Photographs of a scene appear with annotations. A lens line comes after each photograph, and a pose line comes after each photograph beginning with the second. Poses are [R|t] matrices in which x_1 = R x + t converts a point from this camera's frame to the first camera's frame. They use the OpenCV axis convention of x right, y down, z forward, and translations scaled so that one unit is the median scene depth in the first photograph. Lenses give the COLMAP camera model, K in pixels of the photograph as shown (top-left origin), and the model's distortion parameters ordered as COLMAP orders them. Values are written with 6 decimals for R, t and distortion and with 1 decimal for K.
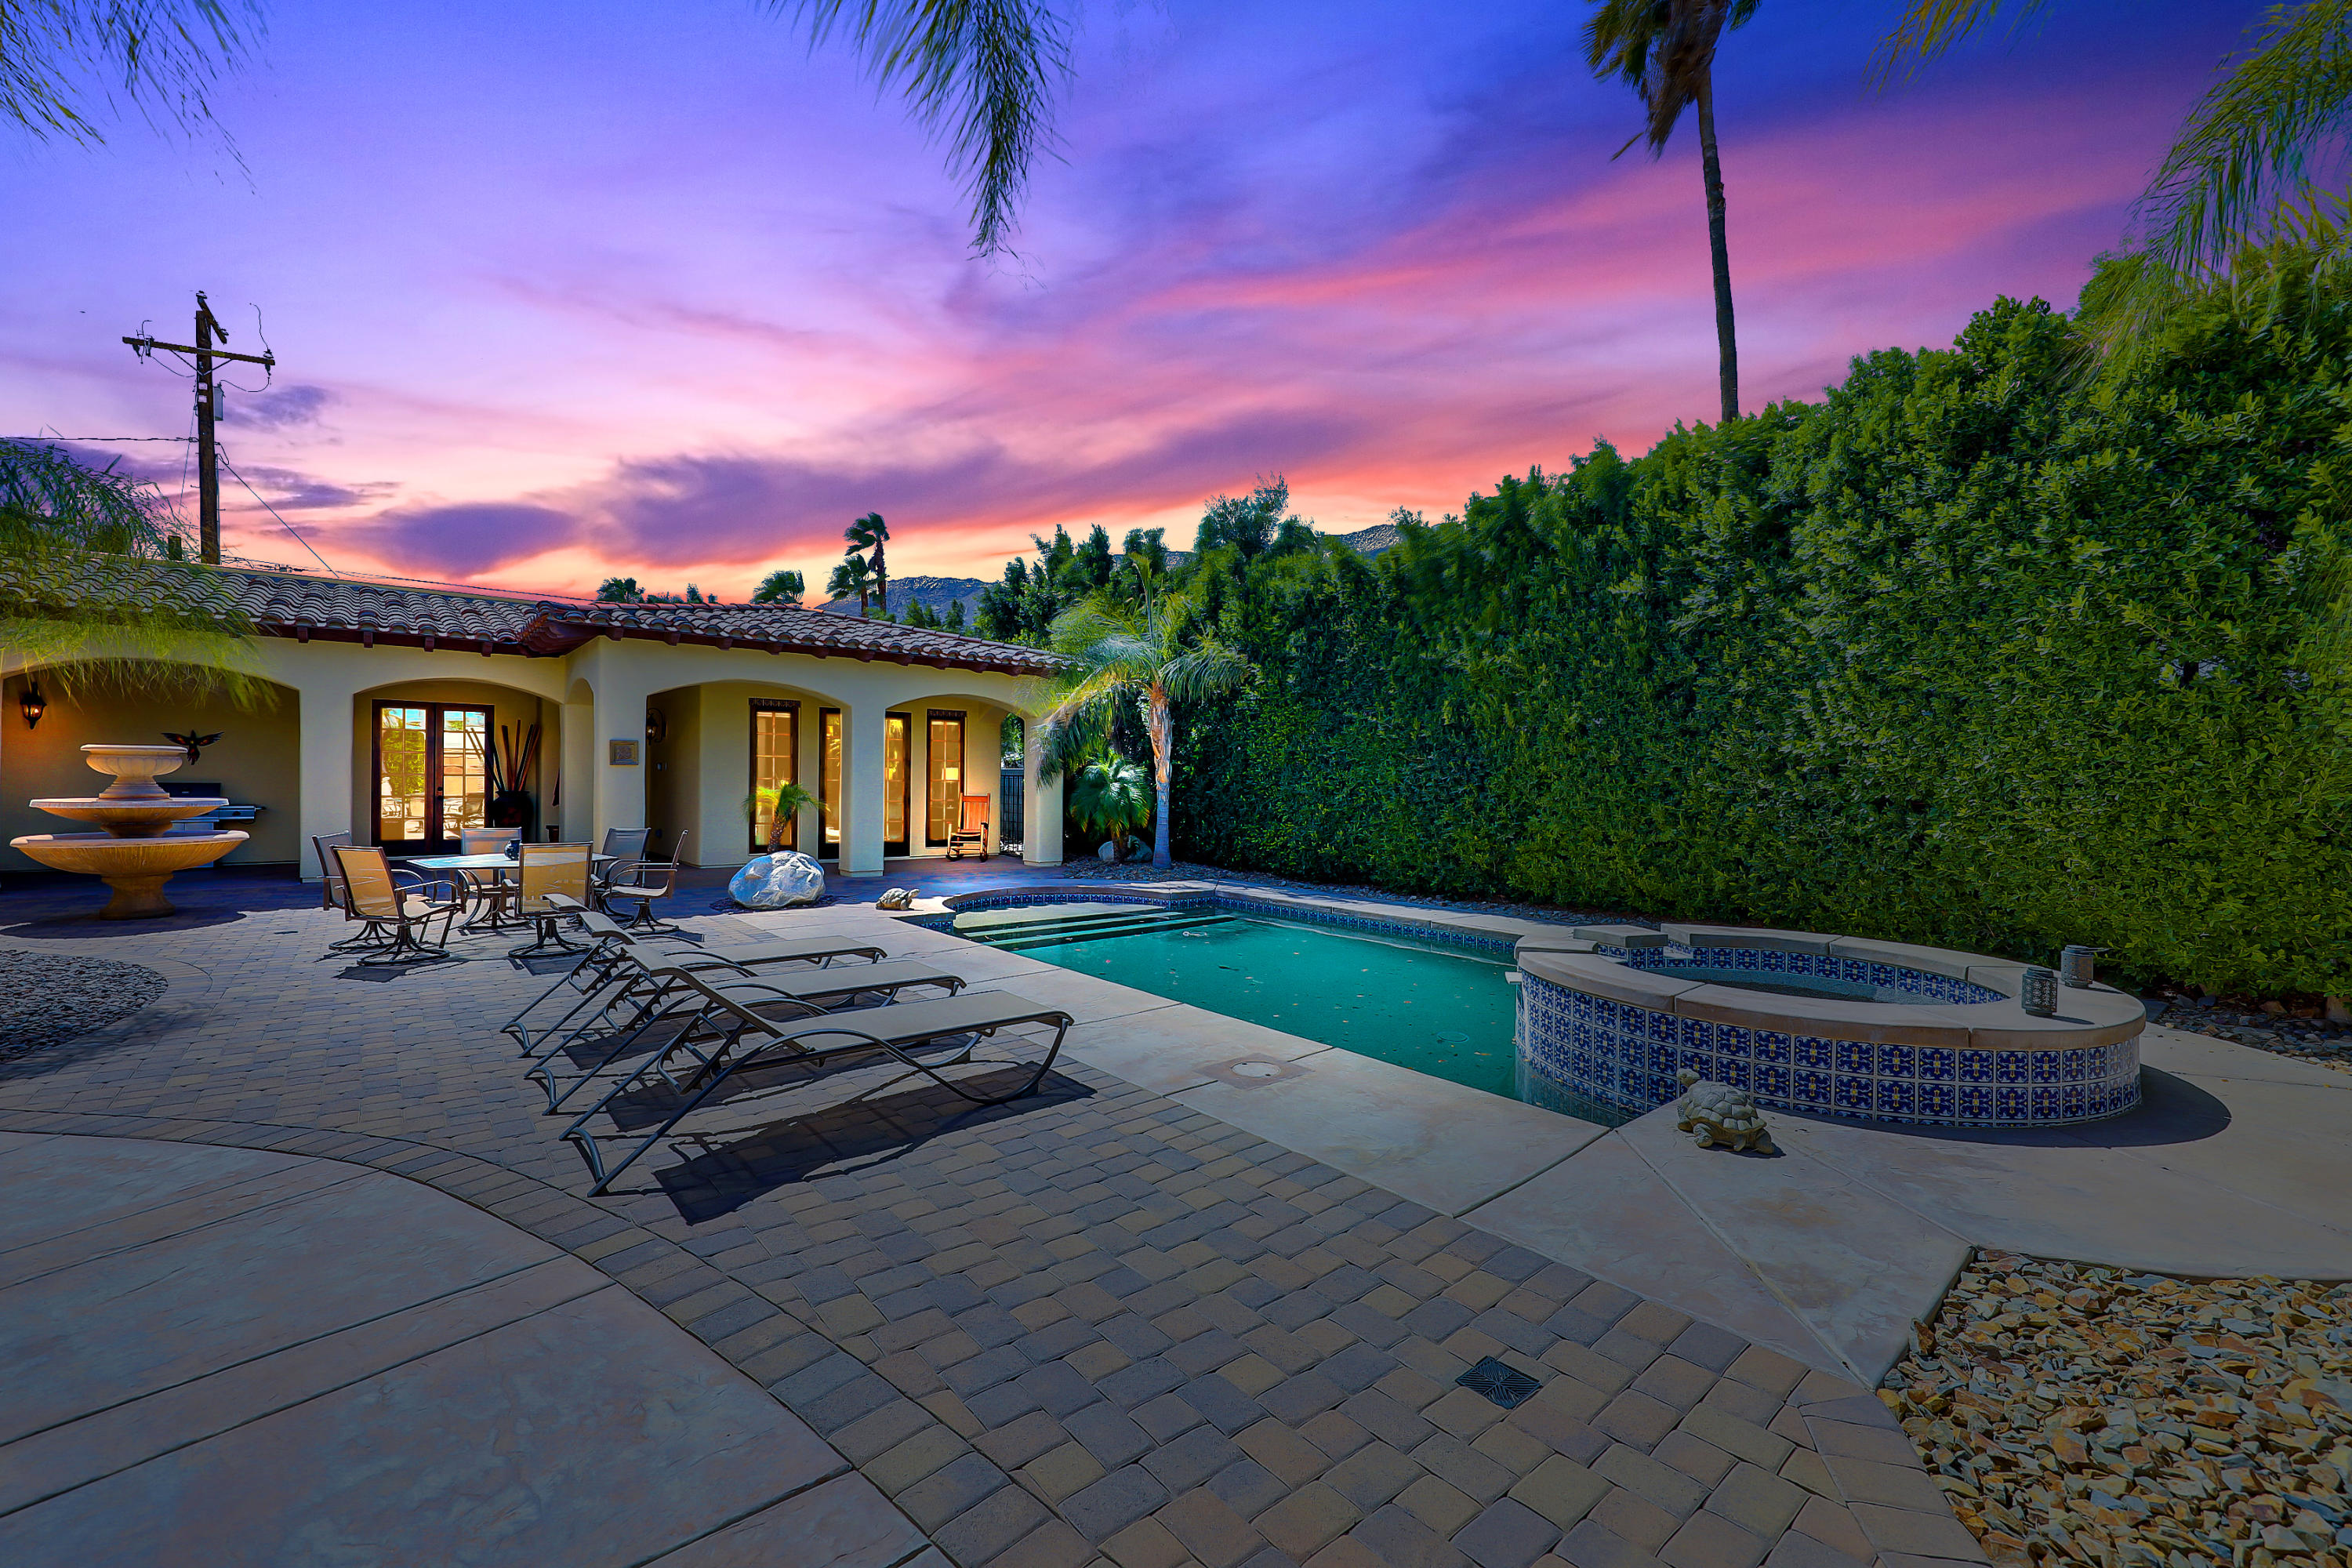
lens RADIAL K [[960.1, 0, 1176.0], [0, 960.1, 784.0], [0, 0, 1]] dist [0.006182, -0.000316]
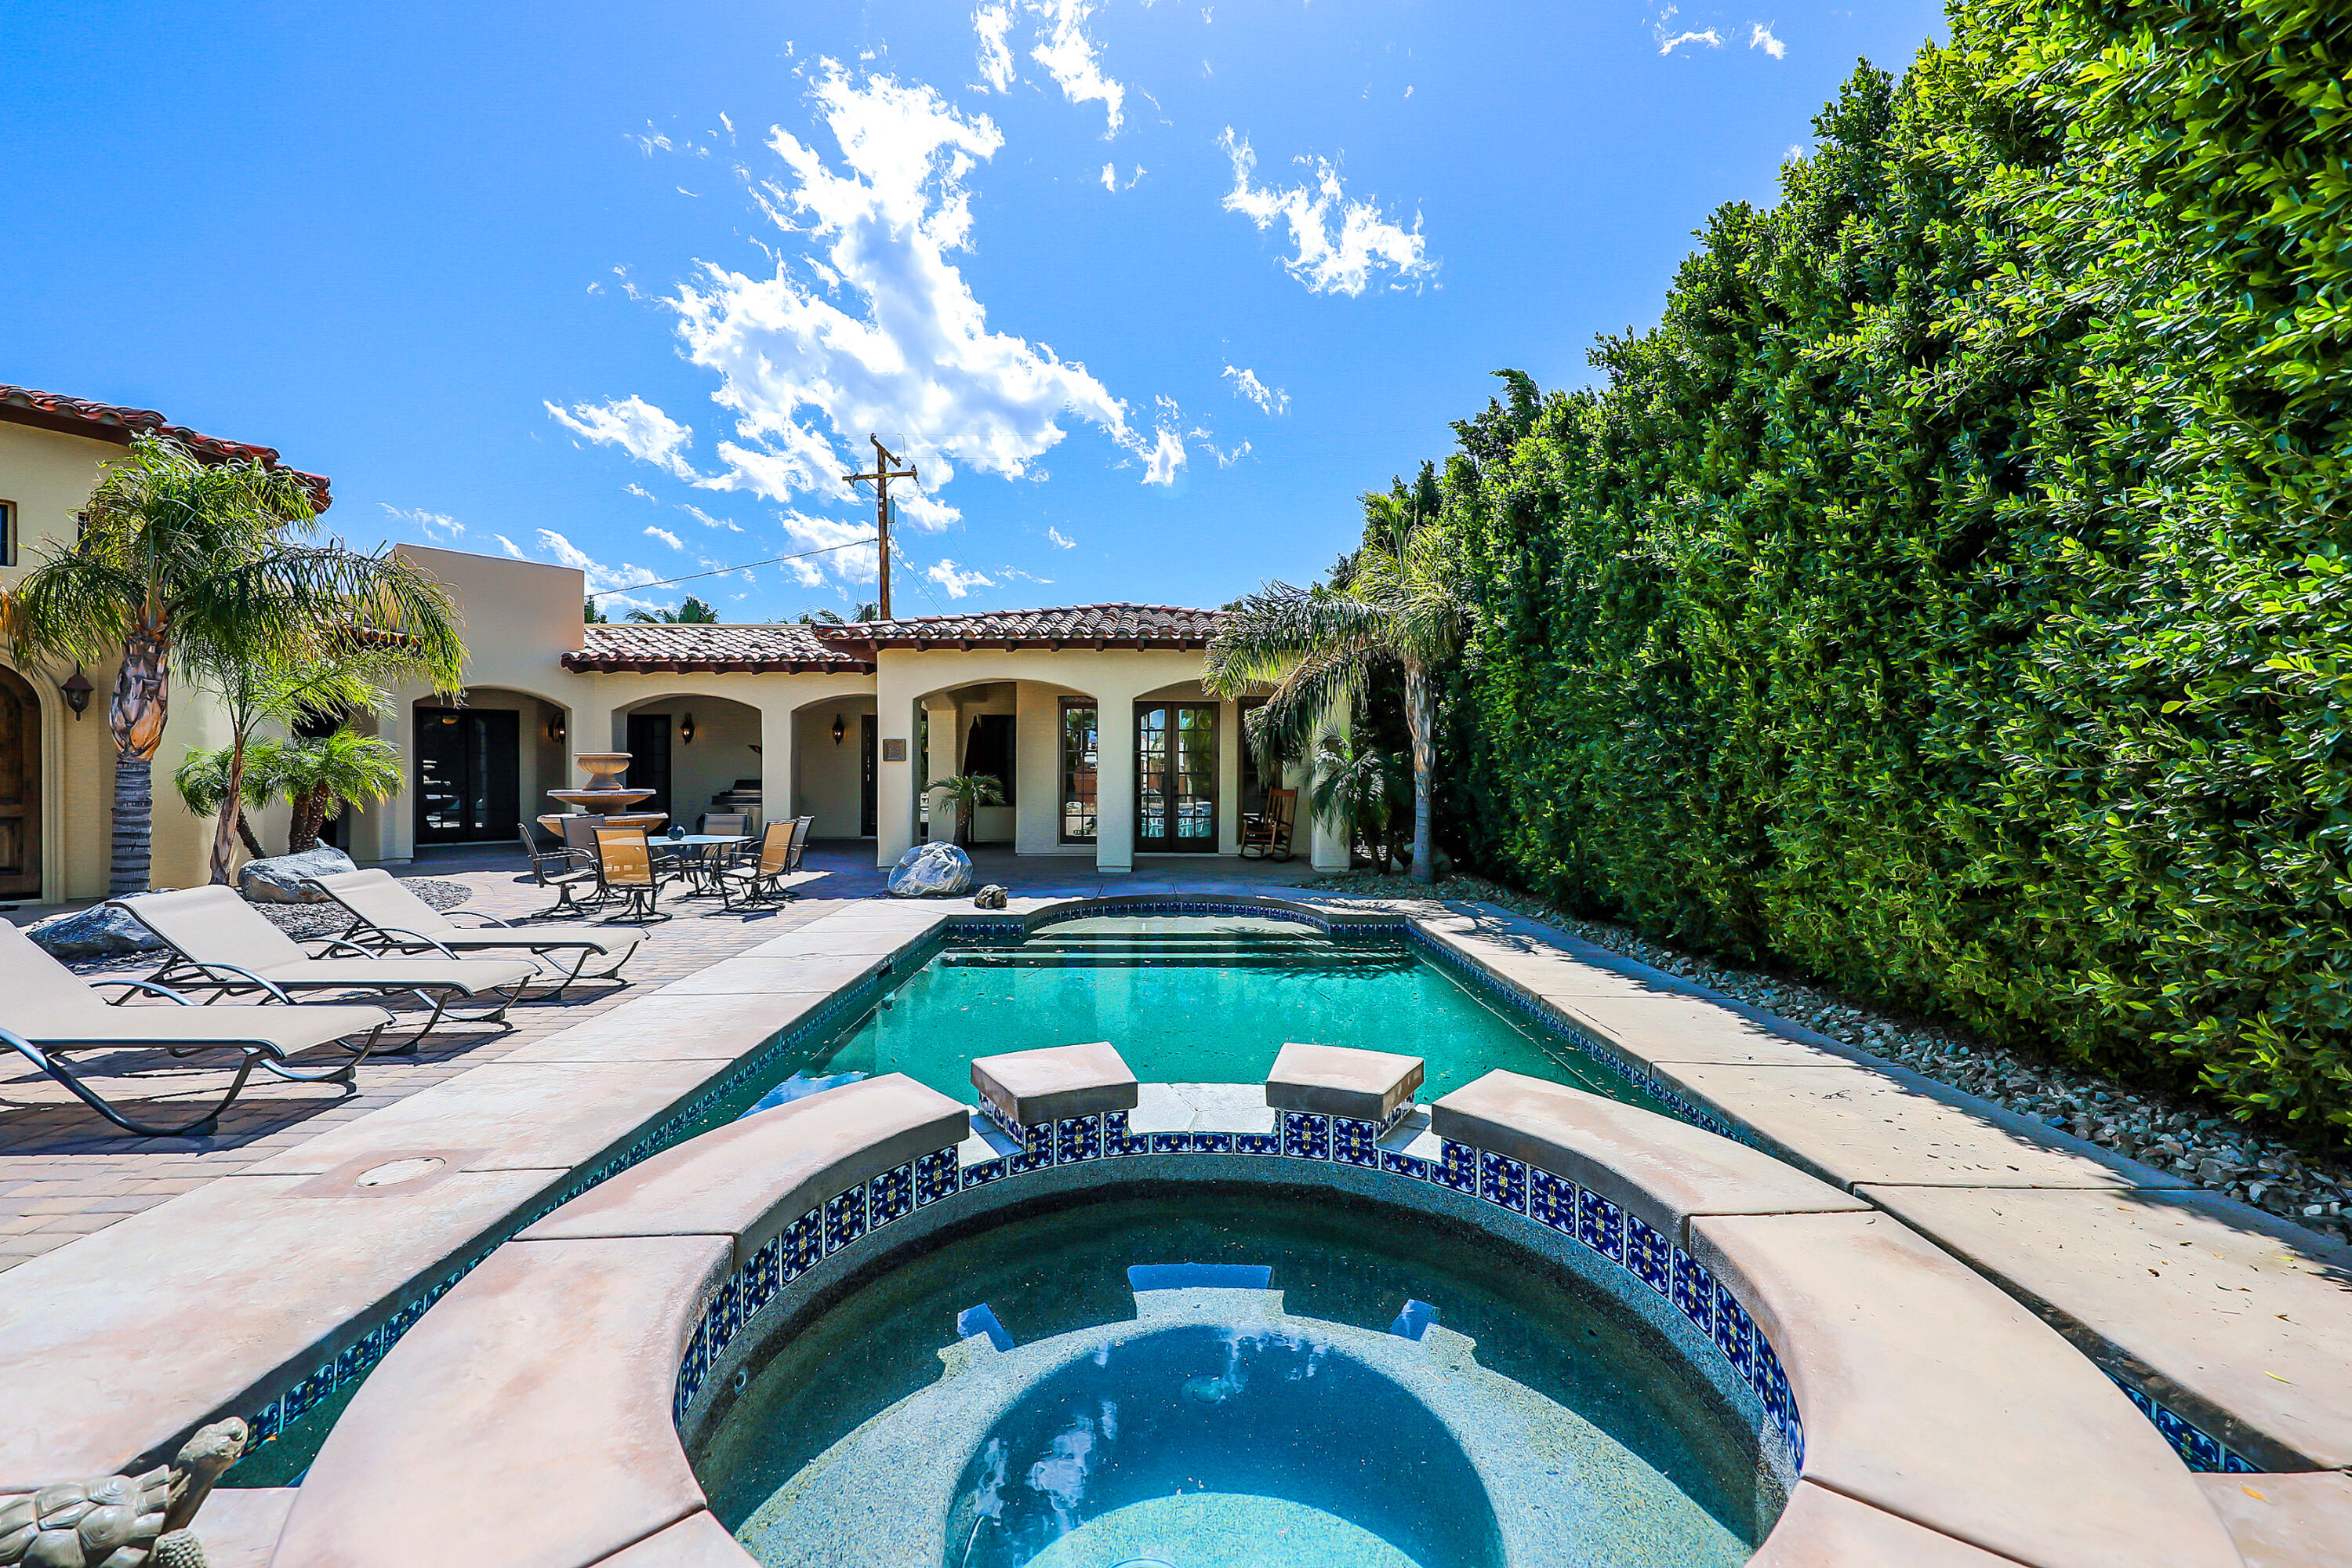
lens RADIAL K [[960.1, 0, 1176.0], [0, 960.1, 784.0], [0, 0, 1]] dist [0.006182, -0.000316]
pose [[0.780652, -0.002945, -0.624959, 0.452855], [0.004285, 0.999991, 0.000640, 0.009347], [0.624951, -0.003178, 0.780657, 0.382288]]
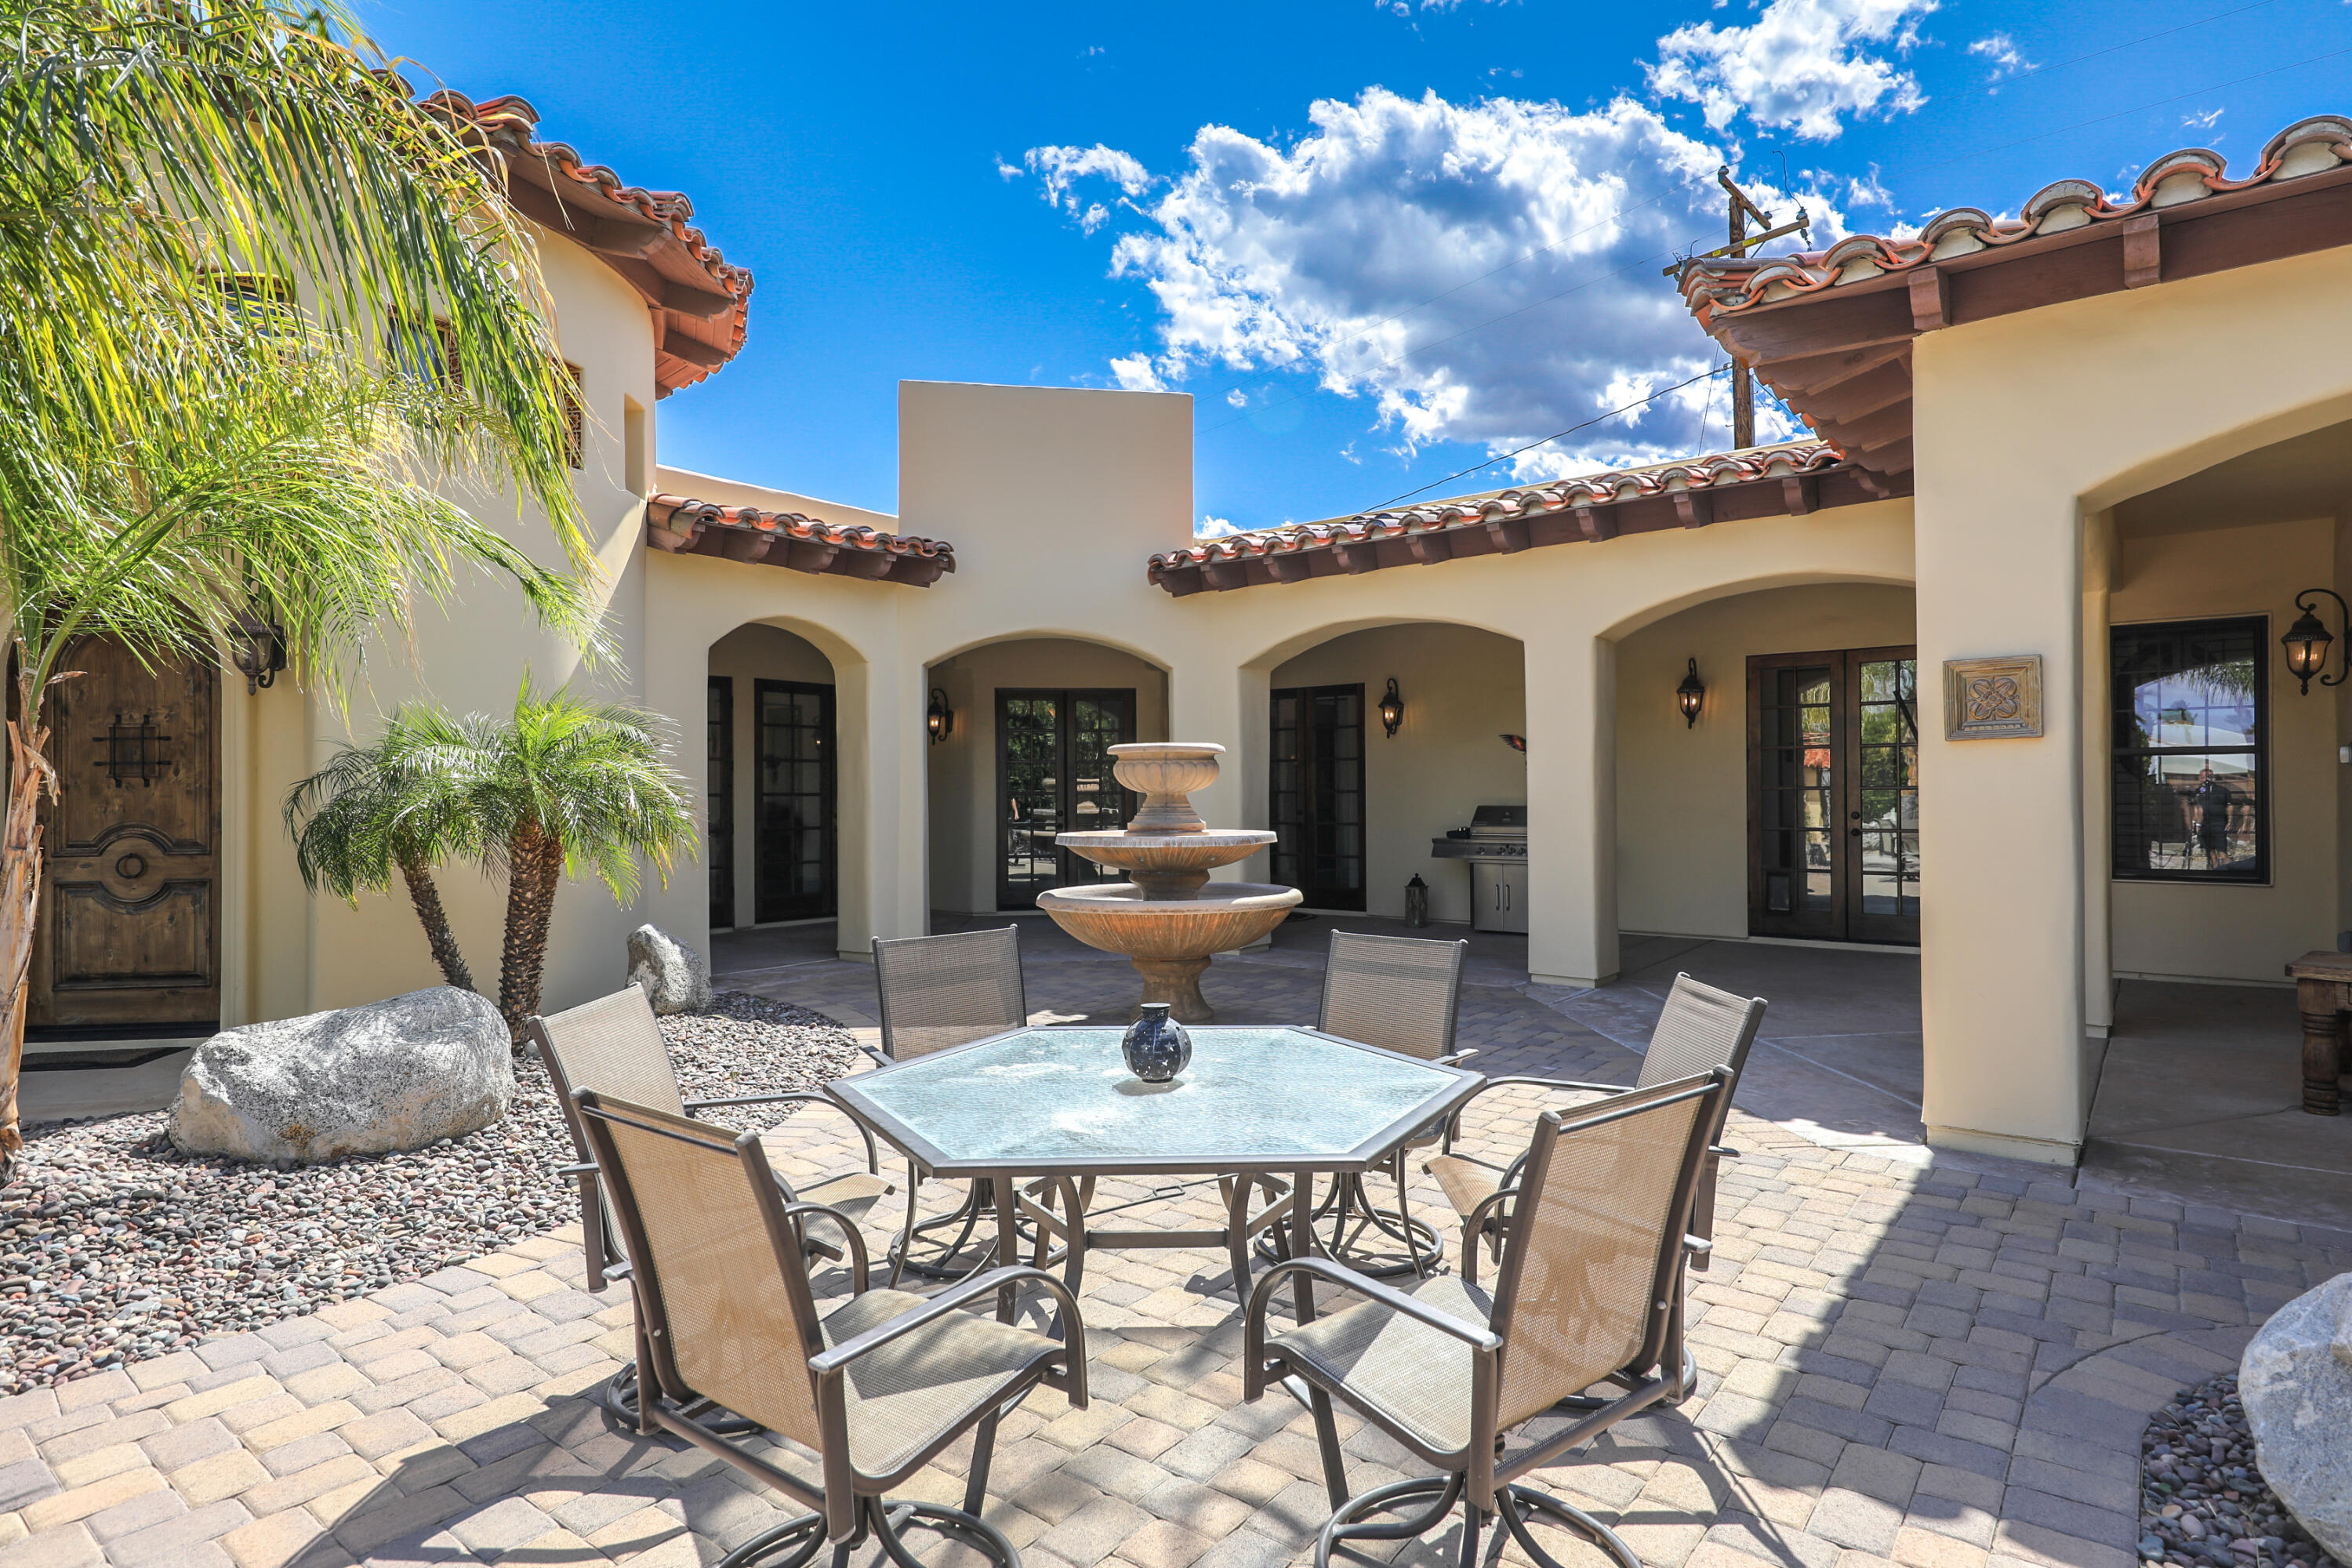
lens RADIAL K [[1296.3, 0, 1176.0], [0, 1296.3, 784.0], [0, 0, 1]] dist [-0.000294, 0.000092]
pose [[0.221017, -0.021567, -0.975031, -0.258626], [0.002193, 0.999764, -0.021617, 0.003521], [0.975268, 0.002639, 0.221012, 0.761973]]
